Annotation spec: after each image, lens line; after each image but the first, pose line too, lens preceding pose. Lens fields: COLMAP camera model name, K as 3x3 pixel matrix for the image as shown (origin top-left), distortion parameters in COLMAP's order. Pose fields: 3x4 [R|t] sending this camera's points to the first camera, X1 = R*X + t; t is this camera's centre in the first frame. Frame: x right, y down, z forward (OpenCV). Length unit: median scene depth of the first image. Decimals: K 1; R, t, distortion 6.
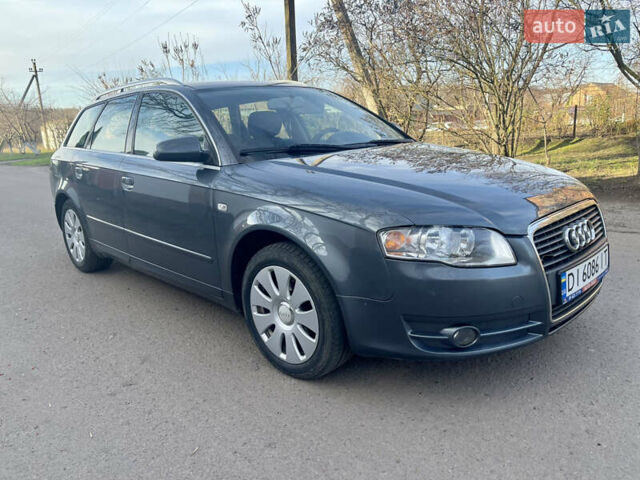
lens RADIAL K [[468.3, 0, 324.3], [0, 468.3, 239.0], [0, 0, 1]] dist [0.008891, -0.000291]
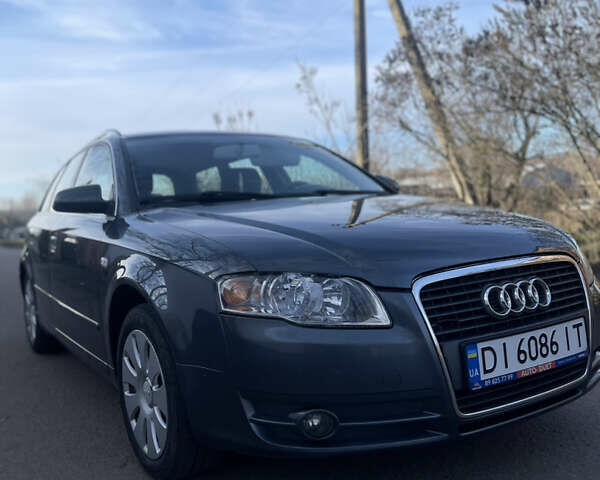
lens RADIAL K [[591.0, 0, 295.9], [0, 591.0, 241.0], [0, 0, 1]] dist [-0.000943, 0.000000]
pose [[0.979291, 0.006873, -0.202341, 0.416898], [-0.042722, 0.983935, -0.173343, 0.081451], [0.197899, 0.178397, 0.963852, 0.047622]]
